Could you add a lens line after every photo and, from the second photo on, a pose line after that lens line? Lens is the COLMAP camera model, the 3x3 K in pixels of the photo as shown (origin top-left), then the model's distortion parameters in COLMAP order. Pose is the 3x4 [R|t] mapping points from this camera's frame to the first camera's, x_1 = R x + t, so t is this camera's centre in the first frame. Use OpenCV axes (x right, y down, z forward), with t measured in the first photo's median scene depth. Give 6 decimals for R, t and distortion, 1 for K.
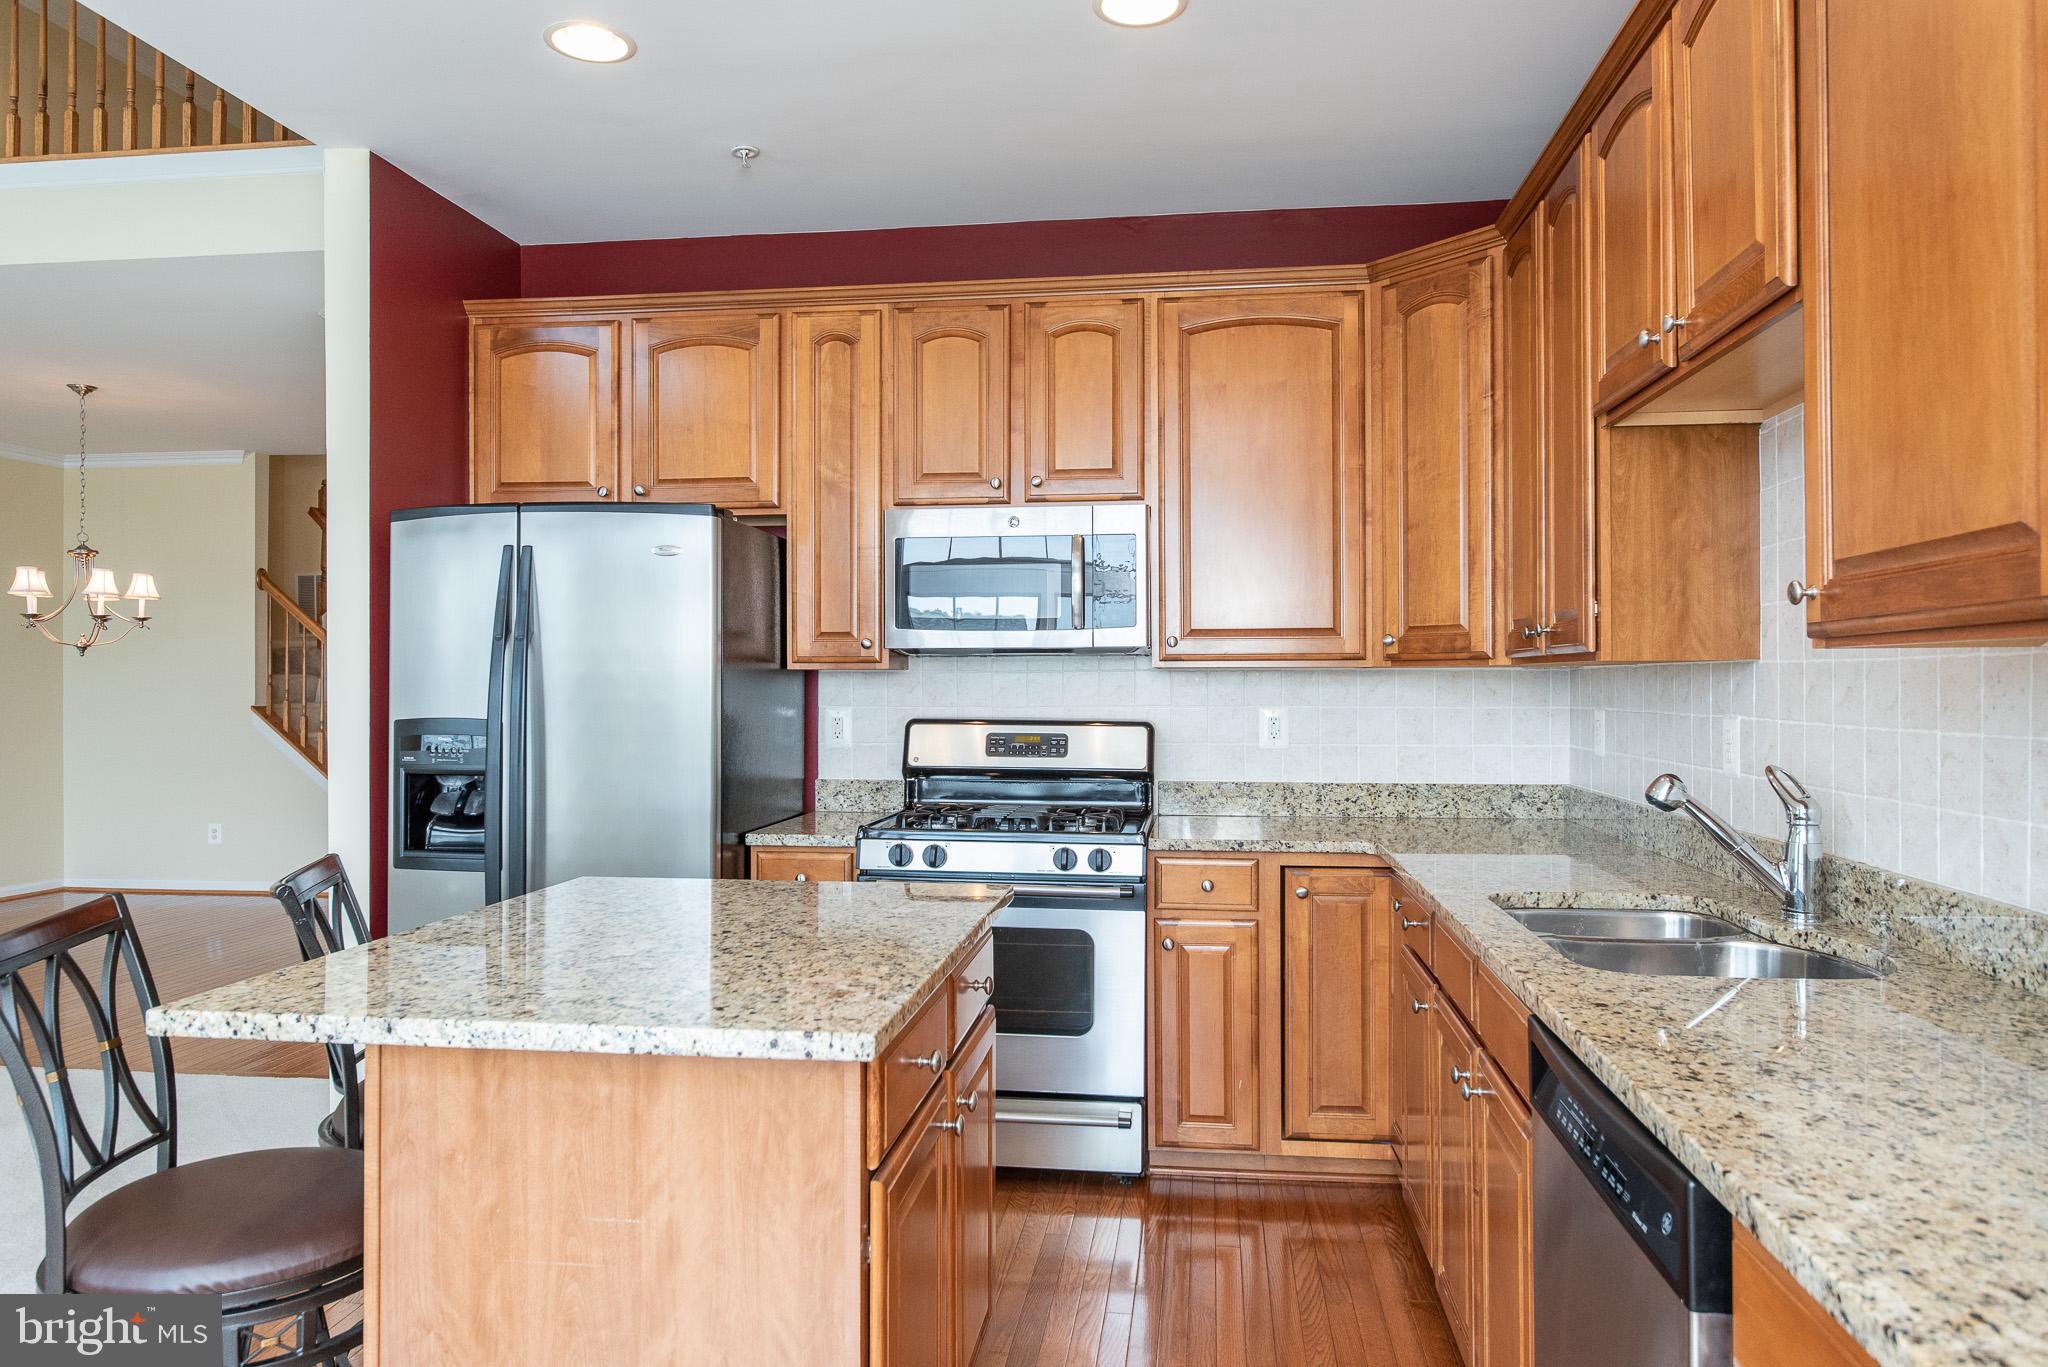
lens RADIAL K [[1338.4, 0, 1024.0], [0, 1338.4, 683.5], [0, 0, 1]] dist [-0.001553, 0.001065]
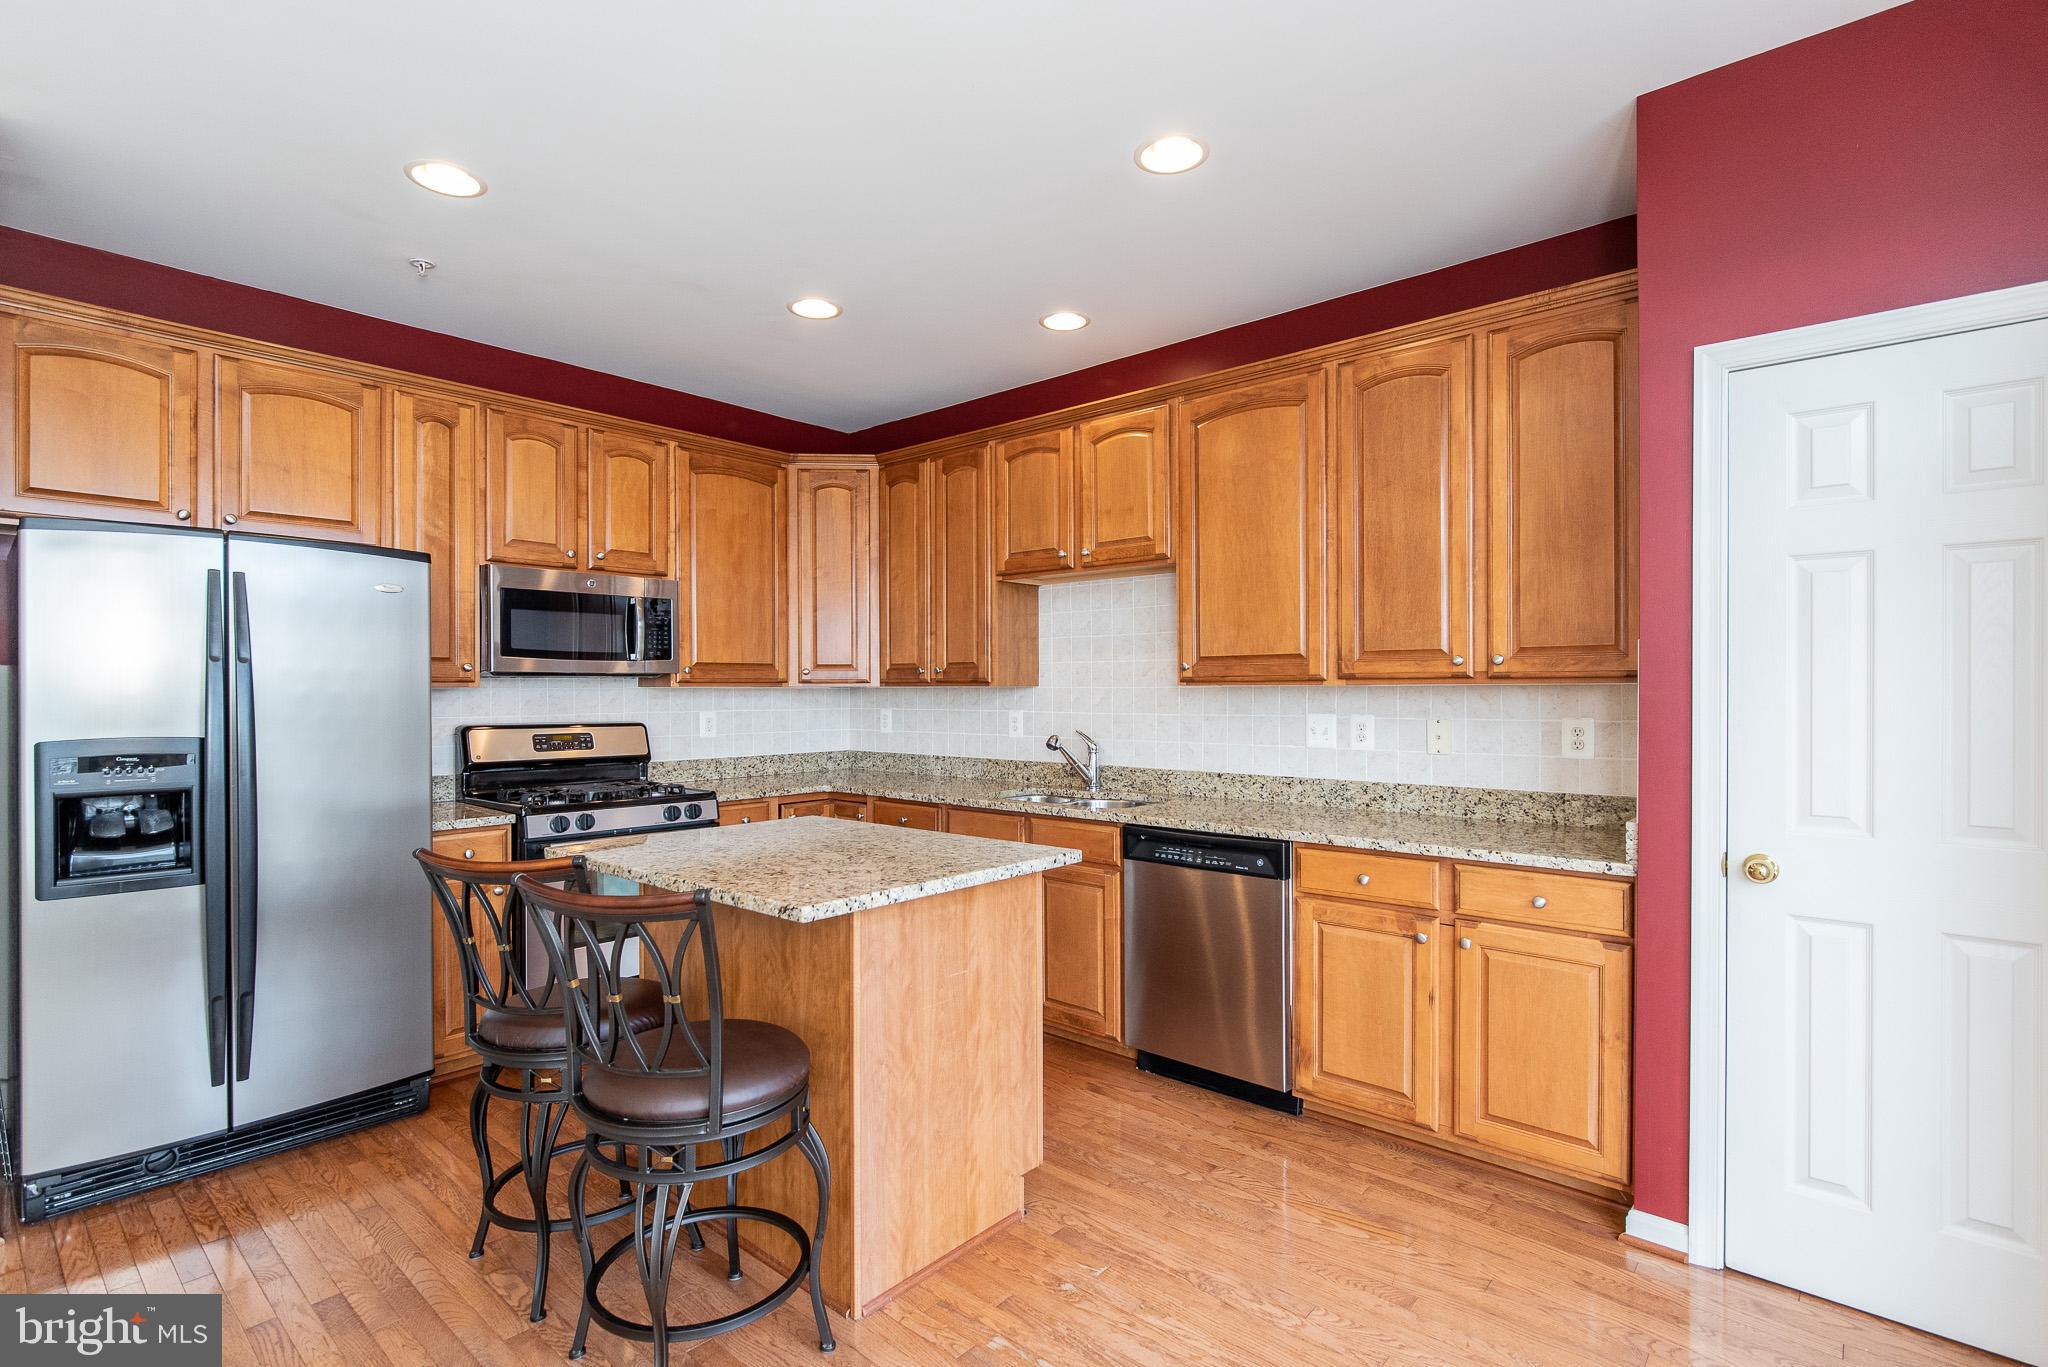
lens RADIAL K [[986.1, 0, 1024.0], [0, 986.1, 683.5], [0, 0, 1]] dist [-0.003461, -0.000256]
pose [[0.553795, 0.003637, 0.832645, -0.676229], [0.001220, 0.999986, -0.005179, -0.009950], [-0.832652, 0.003884, 0.553783, 0.048931]]
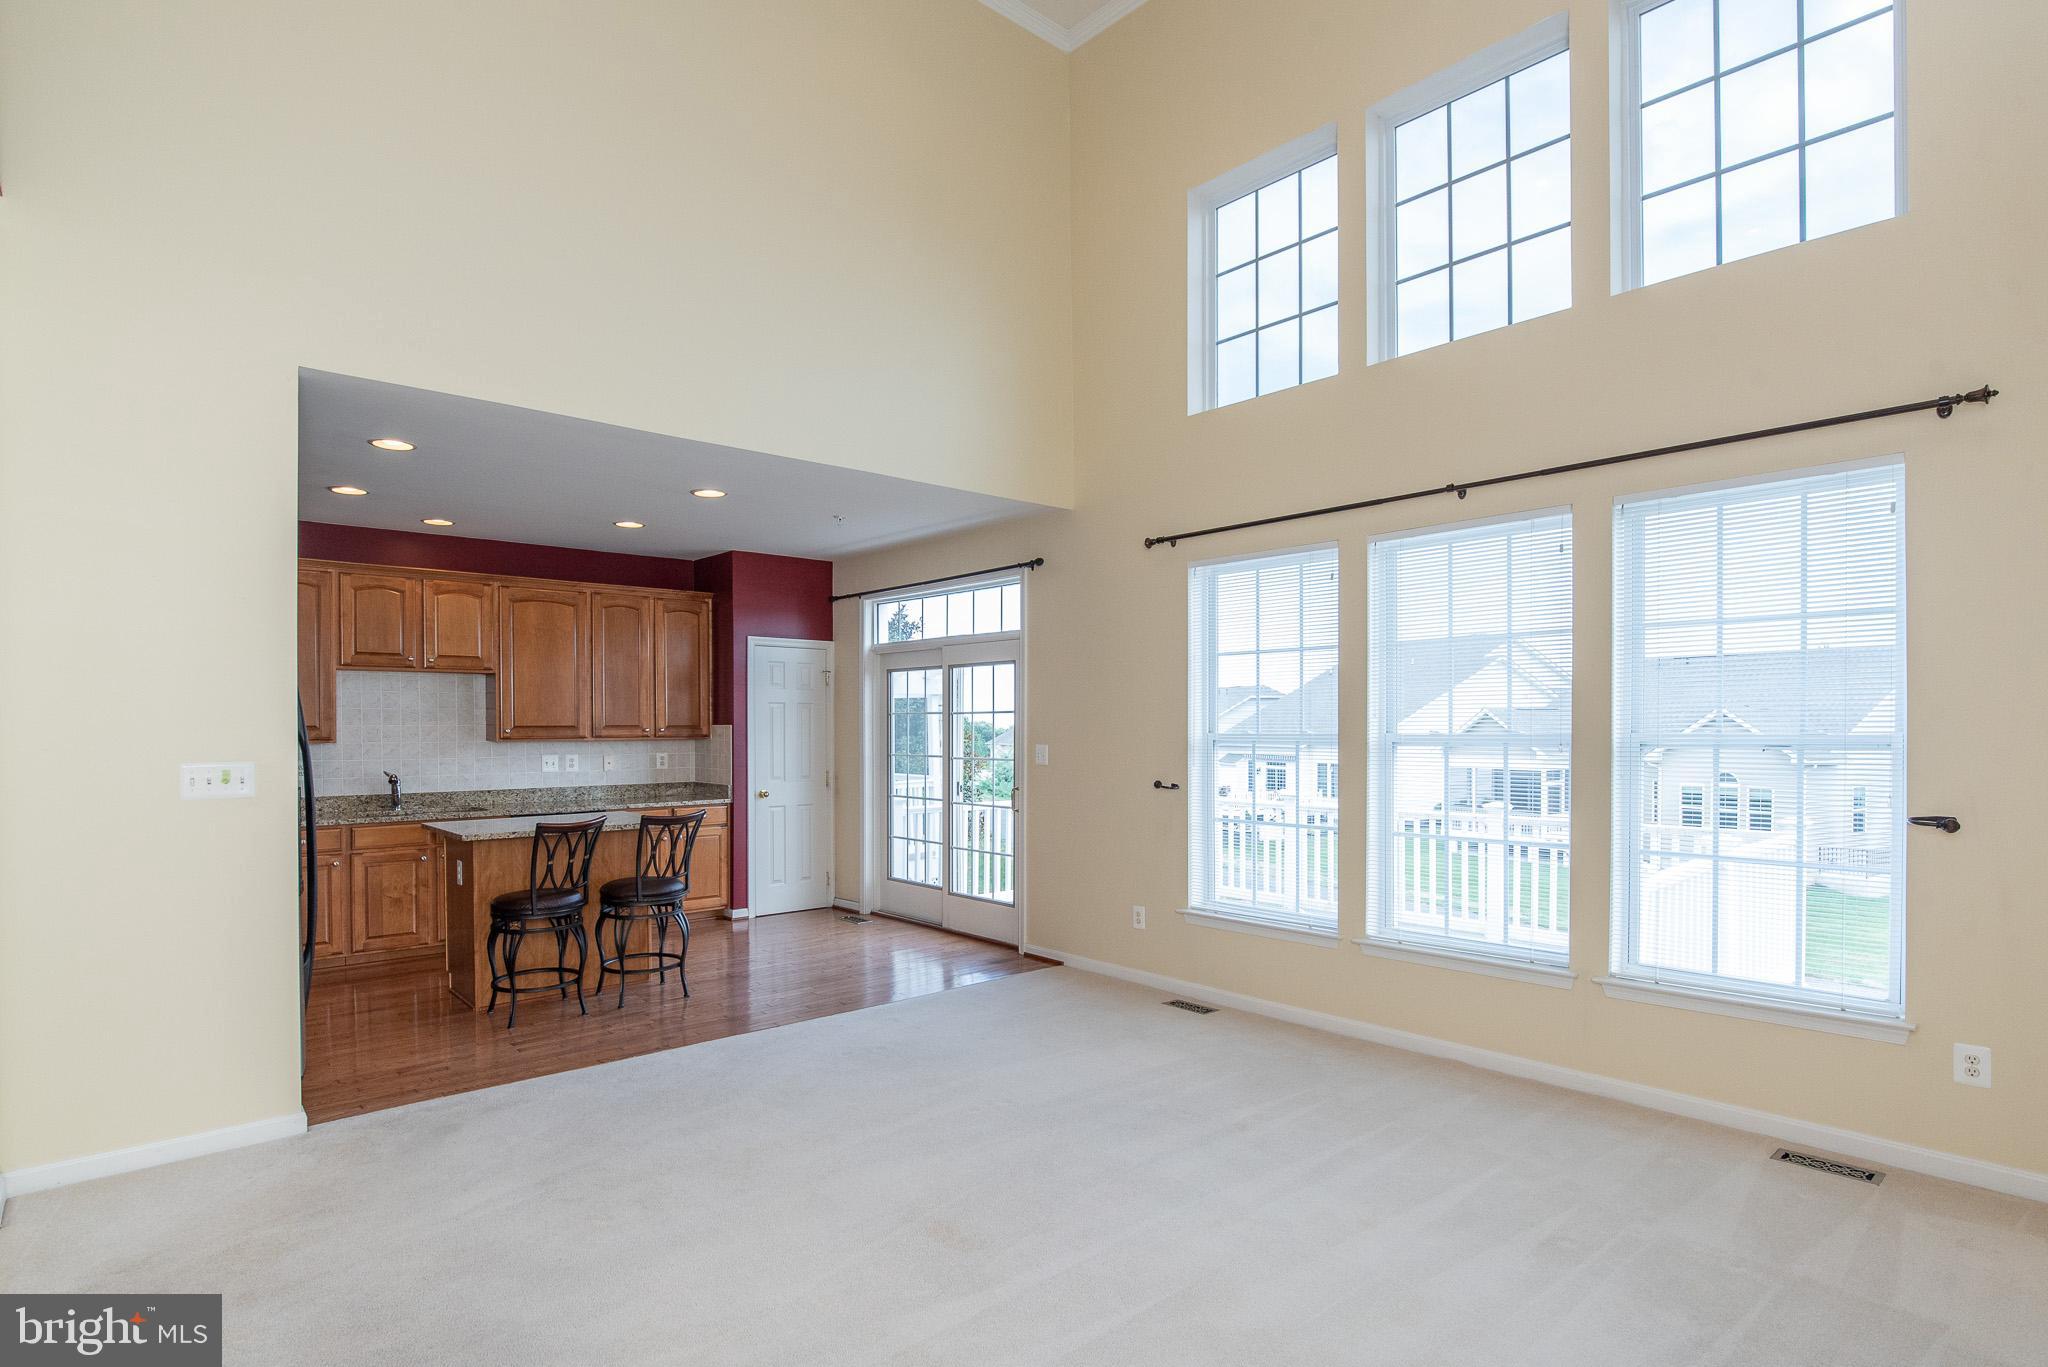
lens RADIAL K [[1038.4, 0, 1019.2], [0, 1038.4, 739.0], [0, 0, 1]] dist [-0.026766, -0.000398]
pose [[-0.756170, -0.004760, 0.654358, -1.777297], [0.003781, 0.999925, 0.011643, -0.037054], [-0.654364, 0.011278, -0.756096, 1.339828]]
